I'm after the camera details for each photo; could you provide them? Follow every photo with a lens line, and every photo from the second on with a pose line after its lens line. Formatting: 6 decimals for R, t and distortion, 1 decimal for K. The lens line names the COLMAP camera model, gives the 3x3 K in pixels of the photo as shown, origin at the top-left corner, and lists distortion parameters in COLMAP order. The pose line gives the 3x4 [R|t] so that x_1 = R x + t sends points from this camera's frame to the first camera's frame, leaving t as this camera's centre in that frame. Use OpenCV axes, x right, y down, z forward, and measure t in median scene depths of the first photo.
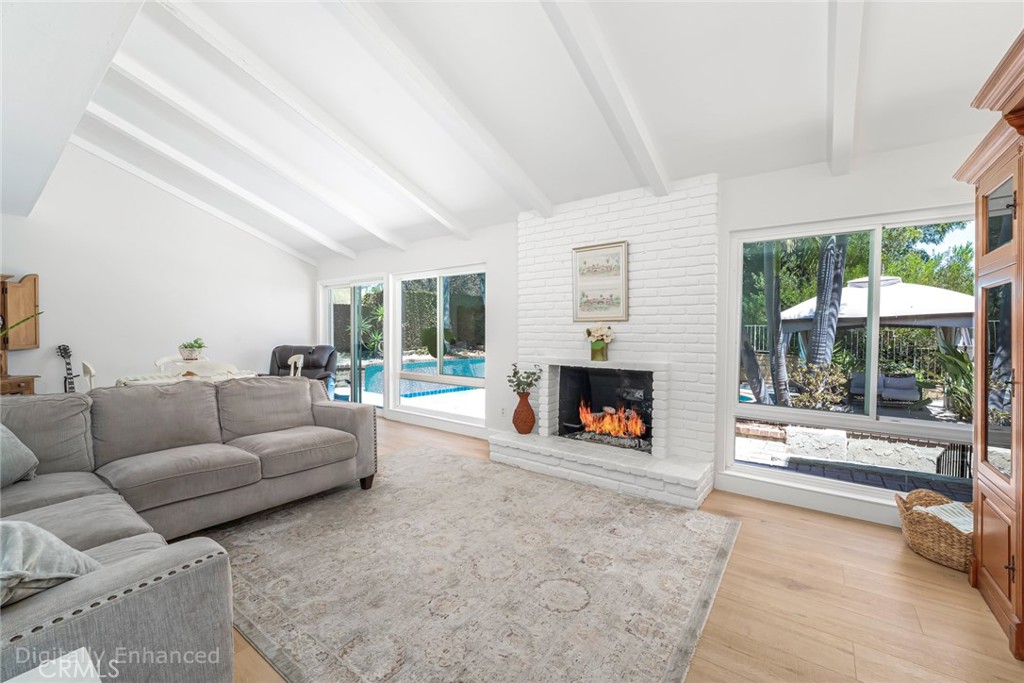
lens RADIAL K [[413.9, 0, 514.2], [0, 413.9, 338.0], [0, 0, 1]] dist [0.000274, 0.000130]
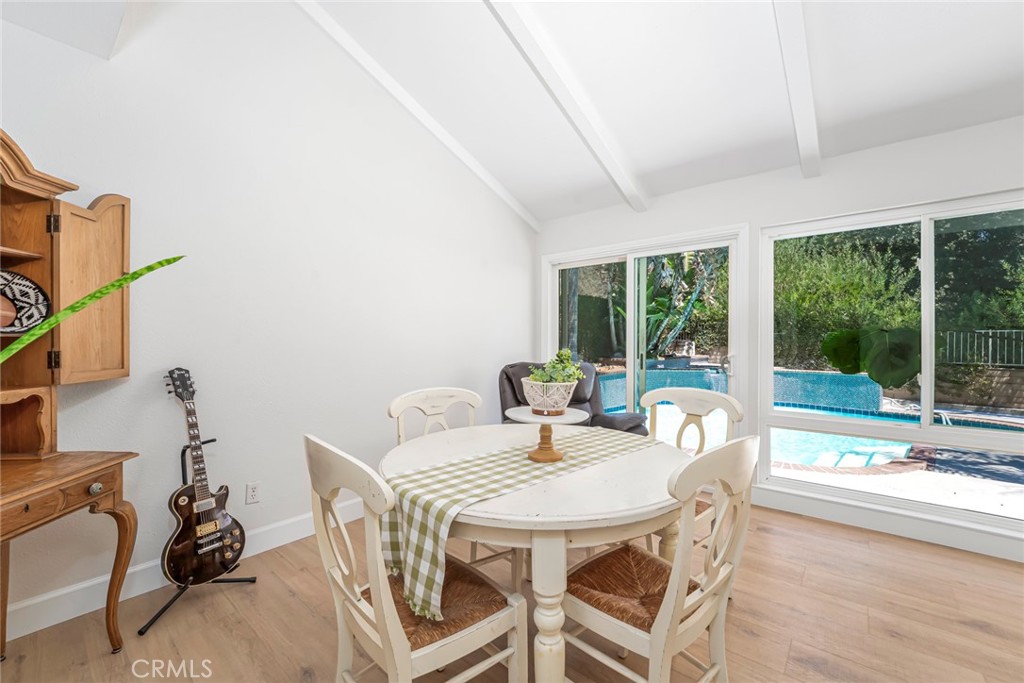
lens RADIAL K [[412.9, 0, 512.0], [0, 412.9, 341.5], [0, 0, 1]] dist [-0.001279, -0.000348]
pose [[0.998579, -0.000135, -0.053290, -0.567007], [-0.000464, 0.999937, -0.011242, -0.005239], [0.053288, 0.011251, 0.998516, 0.464215]]
